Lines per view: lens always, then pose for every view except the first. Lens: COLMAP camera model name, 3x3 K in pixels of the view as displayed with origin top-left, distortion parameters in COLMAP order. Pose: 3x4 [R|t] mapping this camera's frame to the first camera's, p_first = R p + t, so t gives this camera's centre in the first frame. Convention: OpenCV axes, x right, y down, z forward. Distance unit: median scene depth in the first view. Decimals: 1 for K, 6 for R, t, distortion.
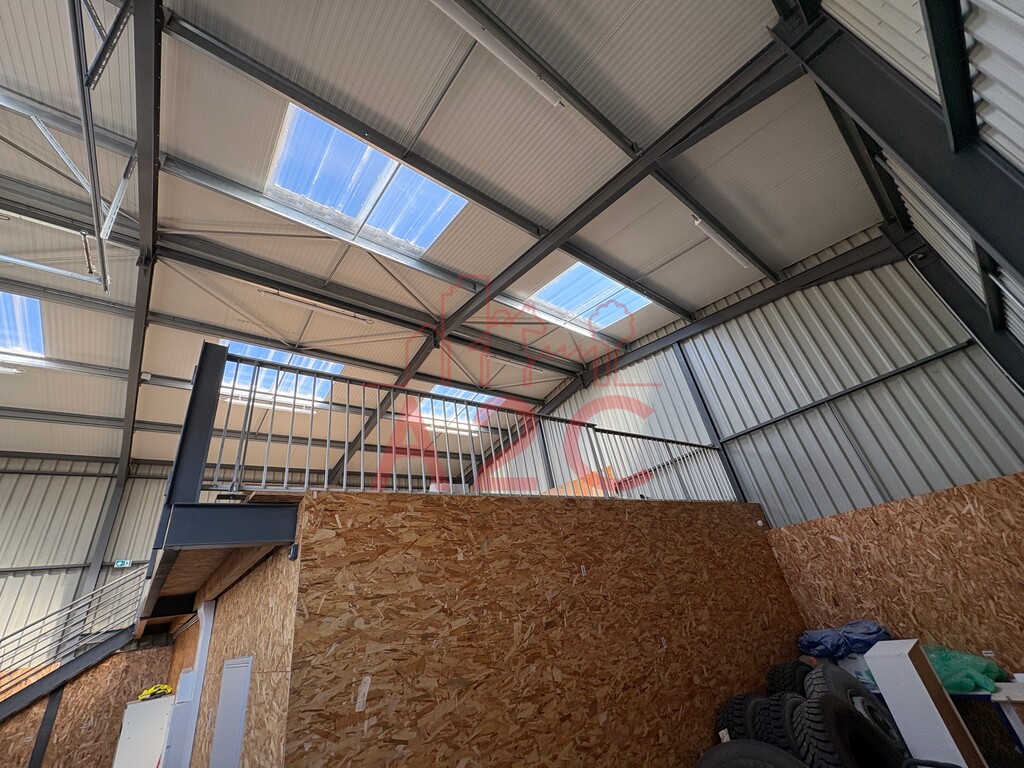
lens RADIAL K [[419.4, 0, 512.0], [0, 419.4, 384.0], [0, 0, 1]] dist [0.000935, -0.000035]
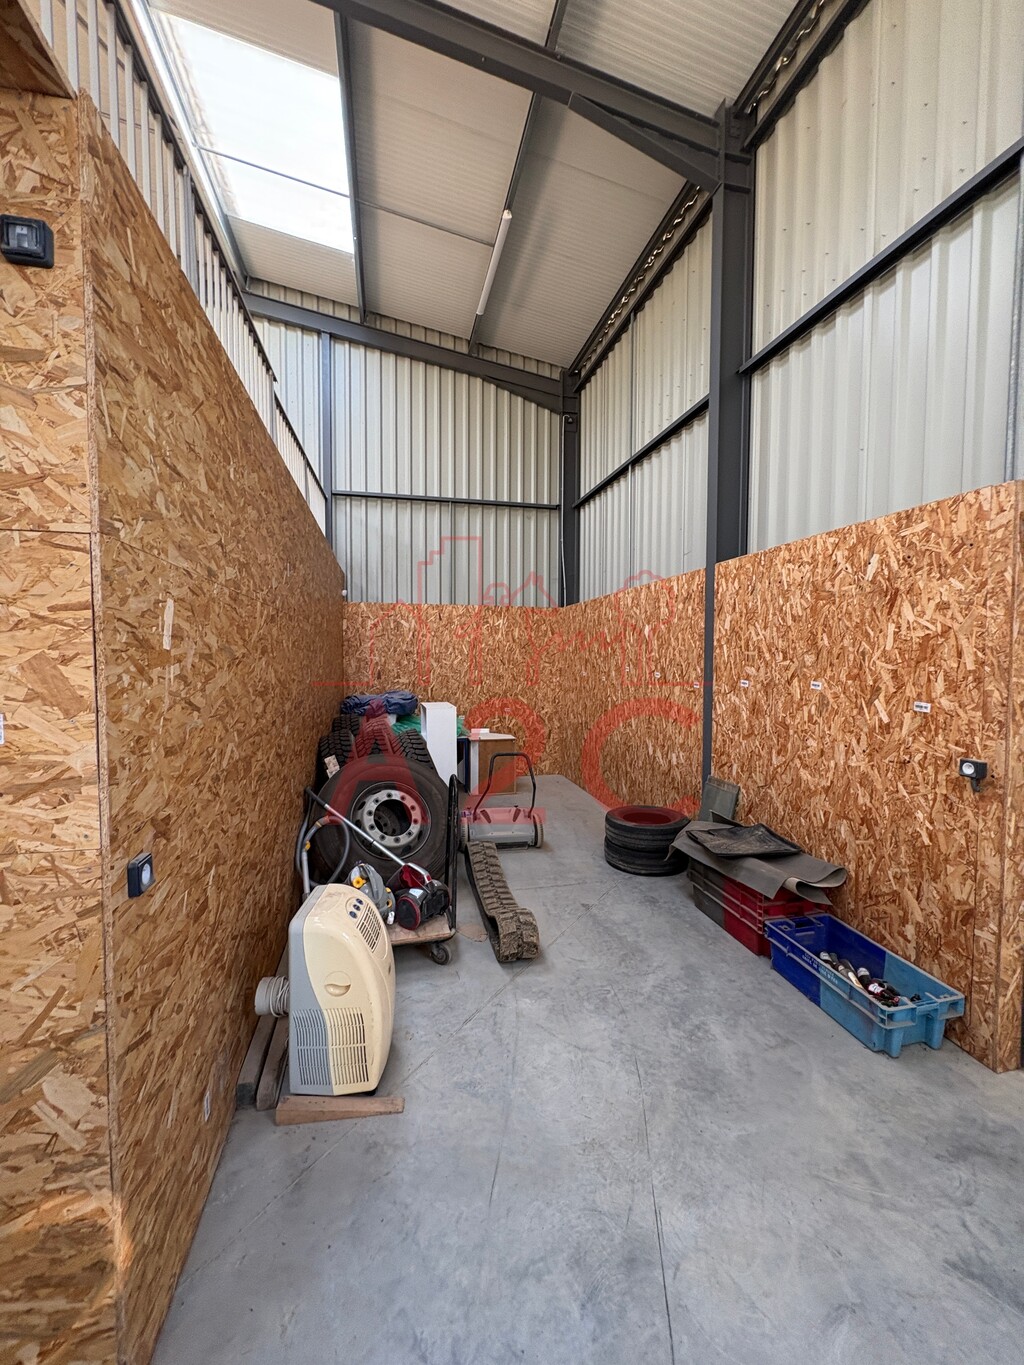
lens RADIAL K [[532.1, 0, 512.0], [0, 532.1, 682.5], [0, 0, 1]] dist [-0.000495, -0.000052]
pose [[0.417061, 0.099155, 0.903454, -0.278471], [-0.492765, 0.859923, 0.133097, 0.167040], [-0.763704, -0.500700, 0.407500, 0.159124]]
